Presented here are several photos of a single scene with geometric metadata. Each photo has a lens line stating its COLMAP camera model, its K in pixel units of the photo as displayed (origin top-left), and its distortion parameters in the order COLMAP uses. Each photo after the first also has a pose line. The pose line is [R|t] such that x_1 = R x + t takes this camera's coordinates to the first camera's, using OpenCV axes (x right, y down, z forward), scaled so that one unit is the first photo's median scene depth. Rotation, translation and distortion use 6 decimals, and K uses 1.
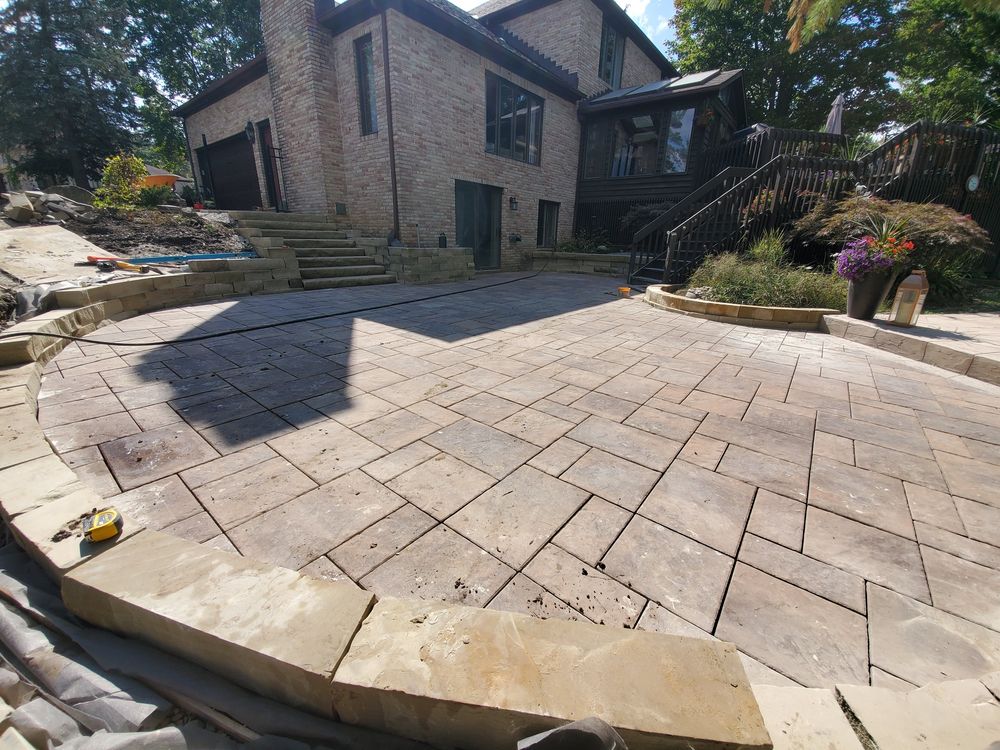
lens RADIAL K [[396.1, 0, 500.0], [0, 396.1, 374.1], [0, 0, 1]] dist [-0.025502, -0.001418]
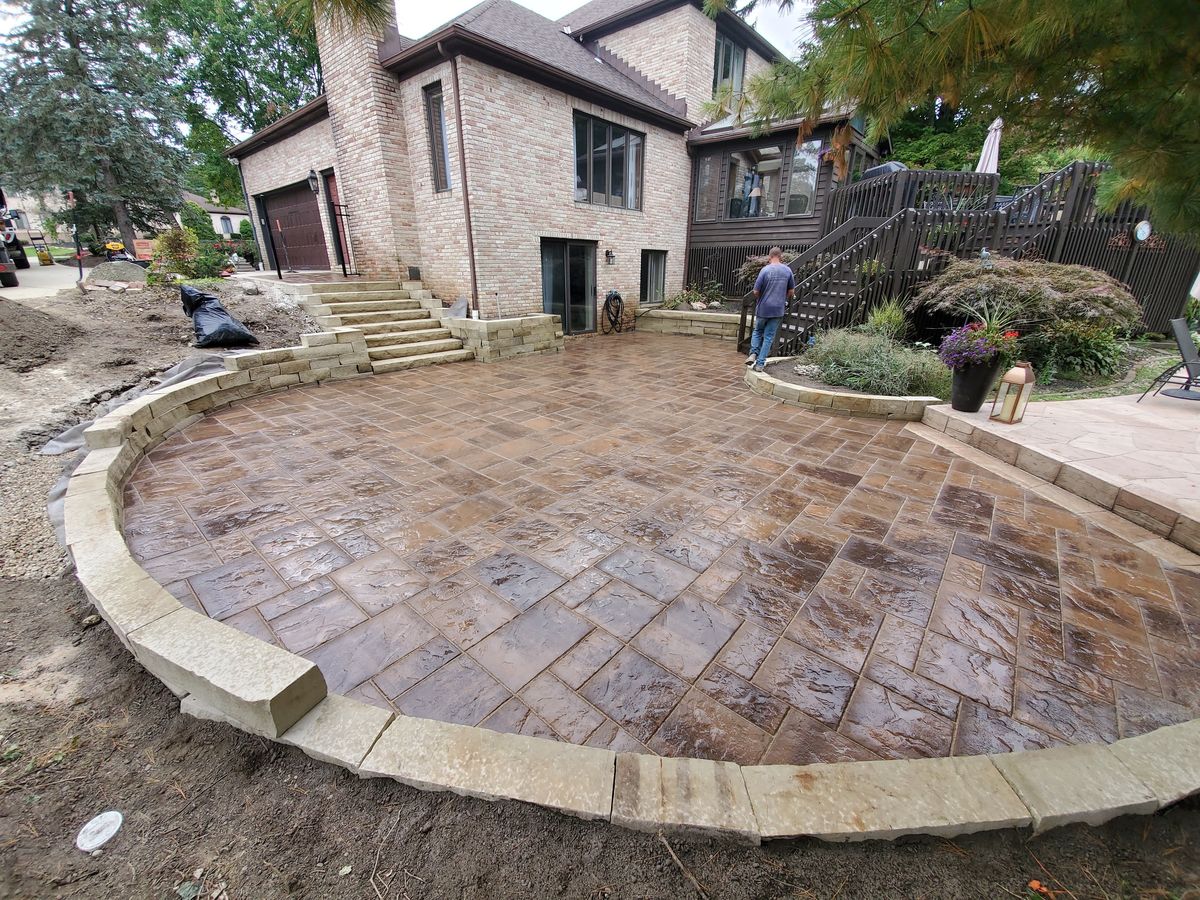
lens RADIAL K [[475.3, 0, 600.8], [0, 475.3, 446.9], [0, 0, 1]] dist [-0.025502, -0.001418]
pose [[0.999365, -0.009269, -0.034407, 0.052867], [0.010196, 0.999588, 0.026839, -0.048300], [0.034144, -0.027173, 0.999047, -0.071186]]
